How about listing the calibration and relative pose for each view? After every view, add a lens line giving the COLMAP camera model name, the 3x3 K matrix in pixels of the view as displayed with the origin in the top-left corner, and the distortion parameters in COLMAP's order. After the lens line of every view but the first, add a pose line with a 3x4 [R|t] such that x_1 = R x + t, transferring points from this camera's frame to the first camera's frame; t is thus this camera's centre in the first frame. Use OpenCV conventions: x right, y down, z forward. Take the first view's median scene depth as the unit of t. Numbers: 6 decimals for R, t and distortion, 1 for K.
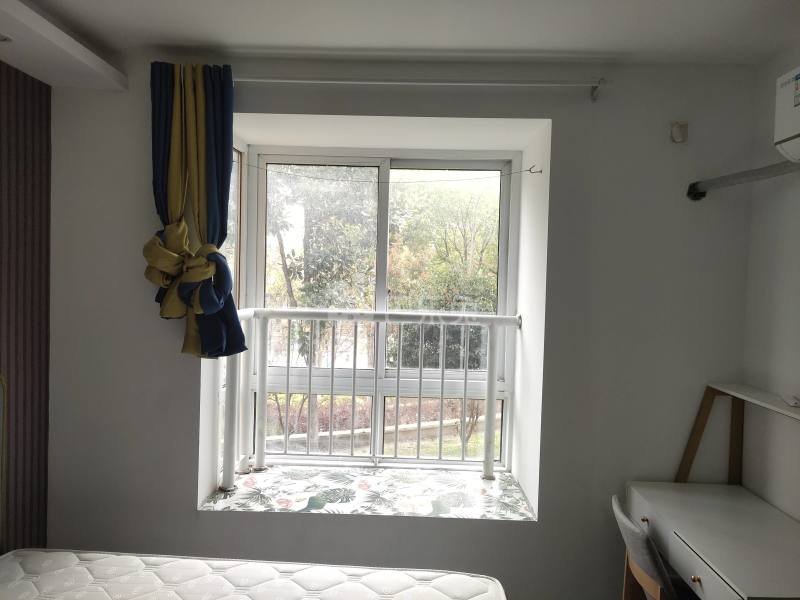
lens RADIAL K [[610.0, 0, 400.0], [0, 610.0, 300.0], [0, 0, 1]] dist [-0.001347, -0.001711]
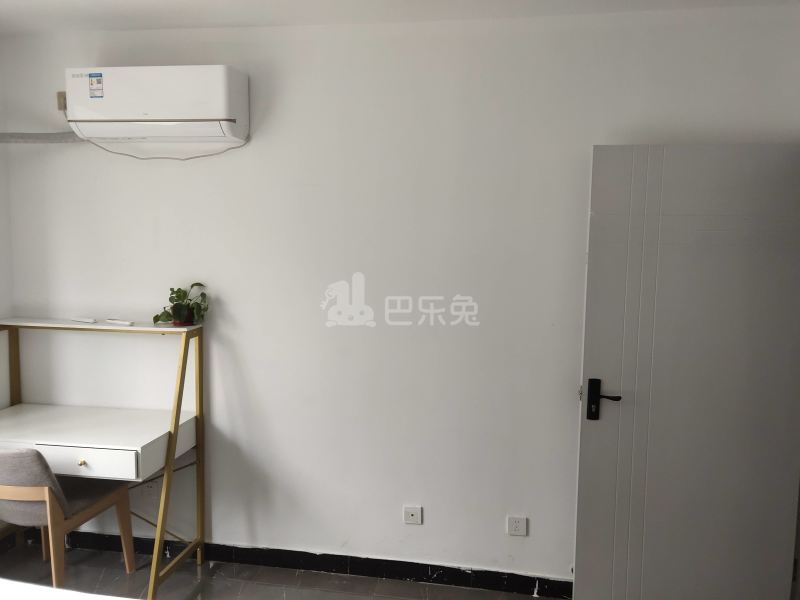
lens RADIAL K [[610.0, 0, 400.0], [0, 610.0, 300.0], [0, 0, 1]] dist [-0.001347, -0.001711]
pose [[0.120101, -0.121905, 0.985249, -0.617068], [0.021942, 0.992516, 0.120130, -0.022292], [-0.992519, 0.007191, 0.121877, 0.162149]]
